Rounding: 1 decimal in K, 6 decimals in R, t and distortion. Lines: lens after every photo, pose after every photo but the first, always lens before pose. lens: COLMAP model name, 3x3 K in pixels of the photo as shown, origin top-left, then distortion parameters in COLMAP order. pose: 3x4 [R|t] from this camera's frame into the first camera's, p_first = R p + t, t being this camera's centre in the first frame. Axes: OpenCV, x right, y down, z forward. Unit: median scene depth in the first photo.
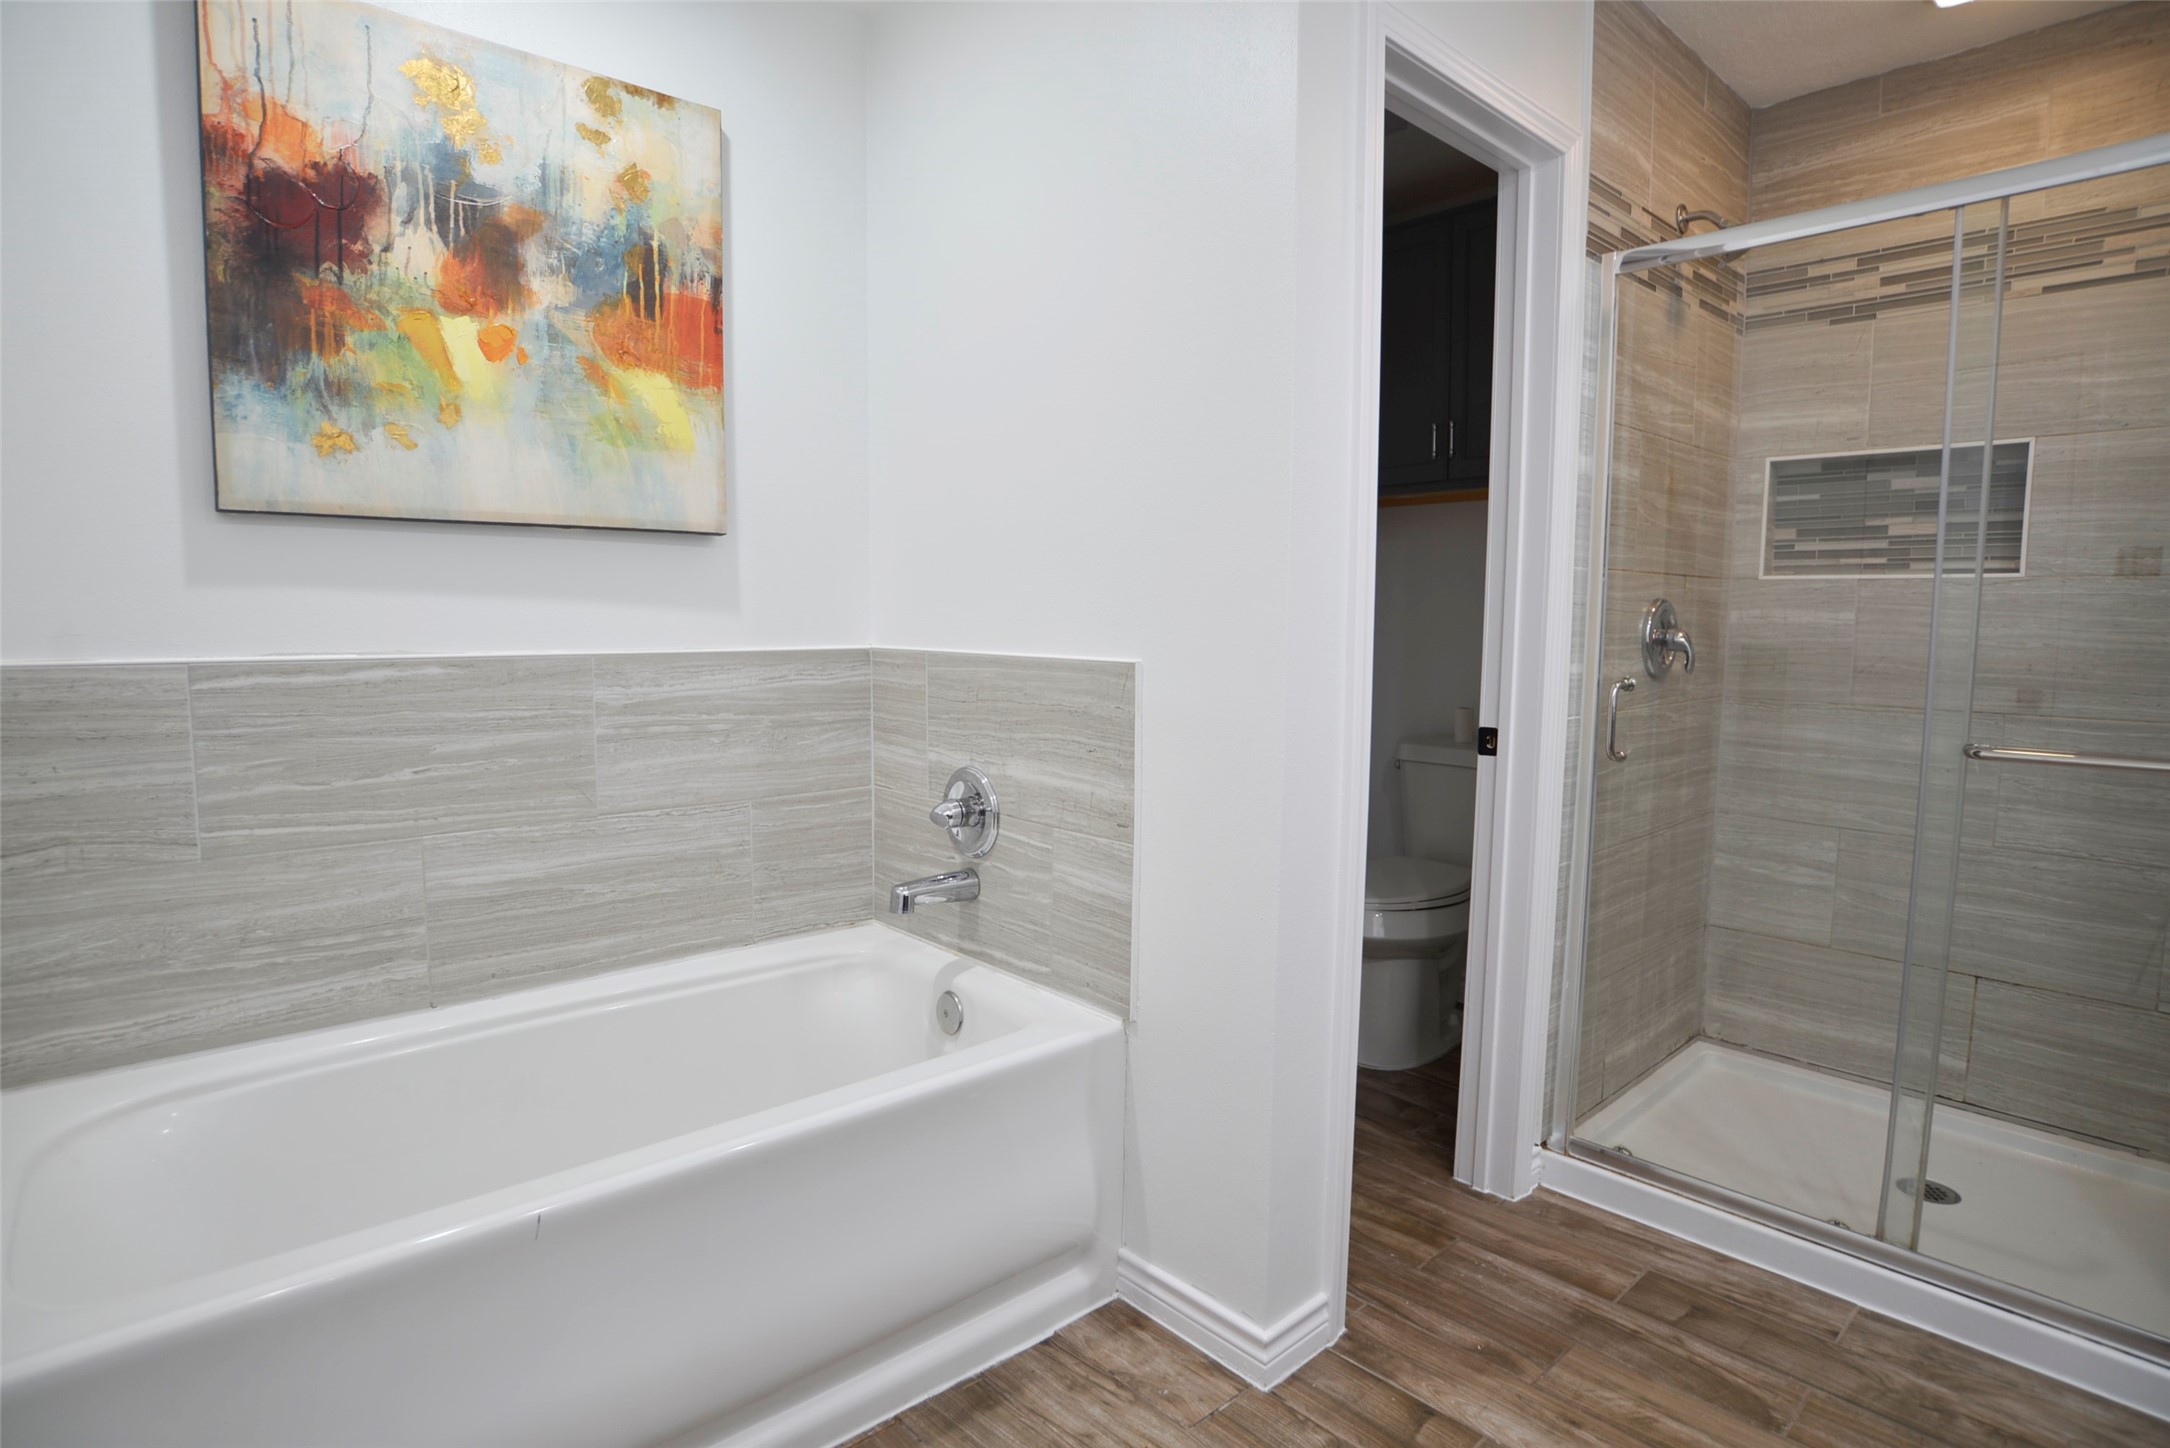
lens RADIAL K [[1121.5, 0, 1085.0], [0, 1121.5, 724.0], [0, 0, 1]] dist [-0.071568, 0.021684]
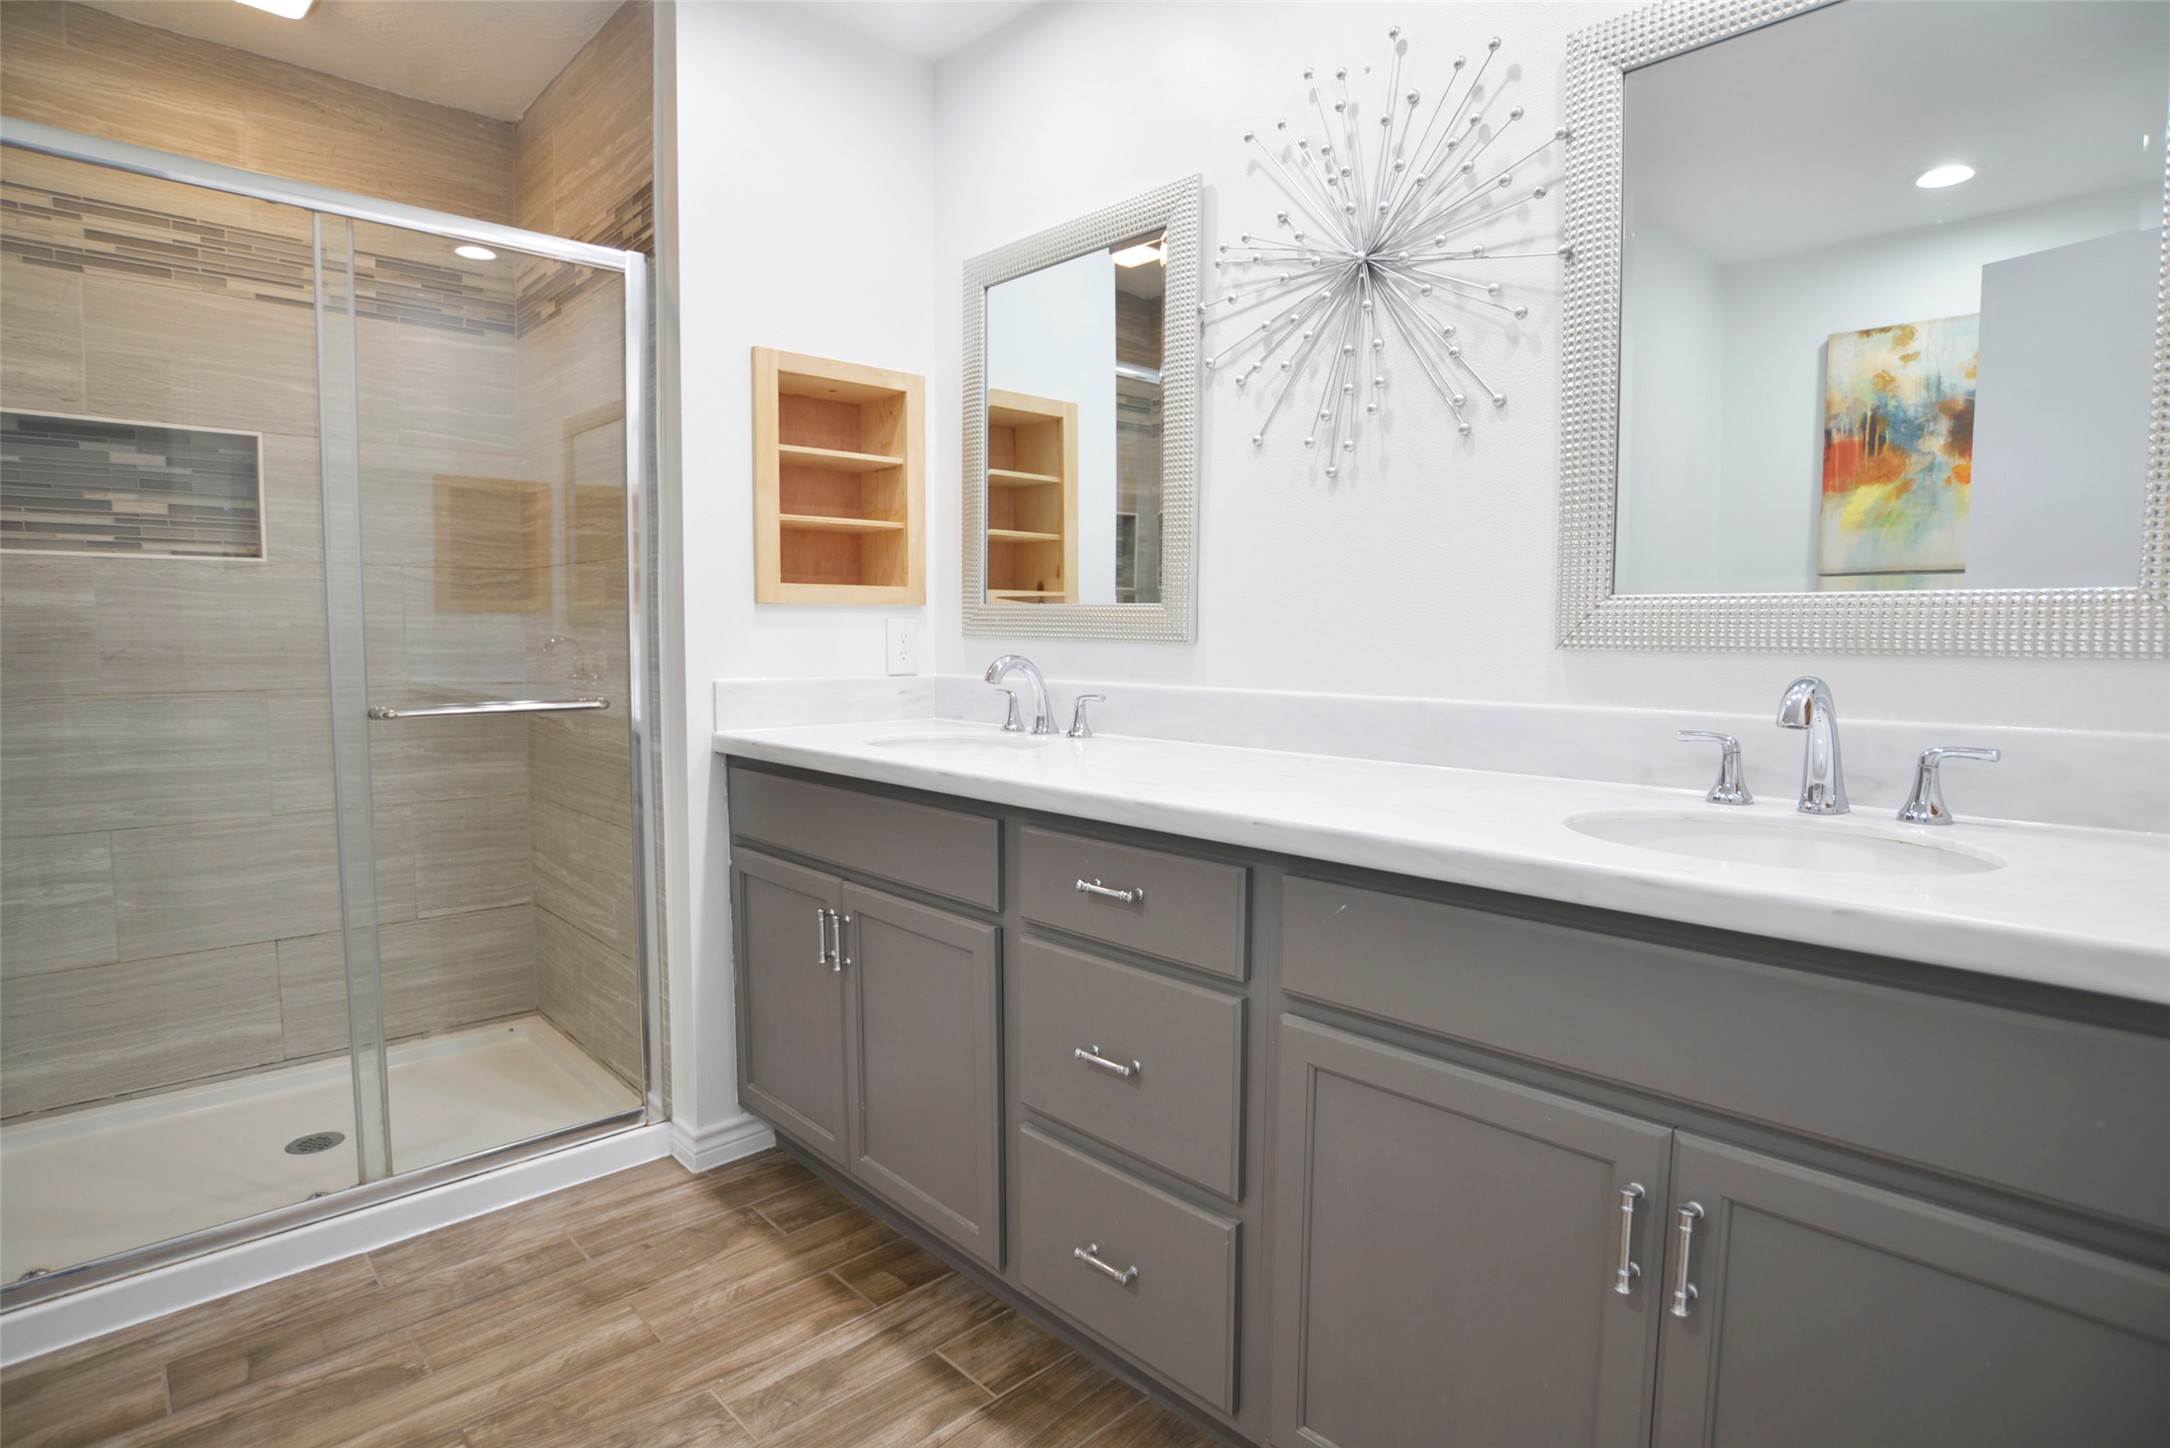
lens RADIAL K [[1121.5, 0, 1085.0], [0, 1121.5, 724.0], [0, 0, 1]] dist [-0.071568, 0.021684]
pose [[-0.039157, -0.090260, 0.995148, -0.266312], [0.090338, 0.991514, 0.093485, -0.003581], [-0.995141, 0.093561, -0.030671, 0.247587]]
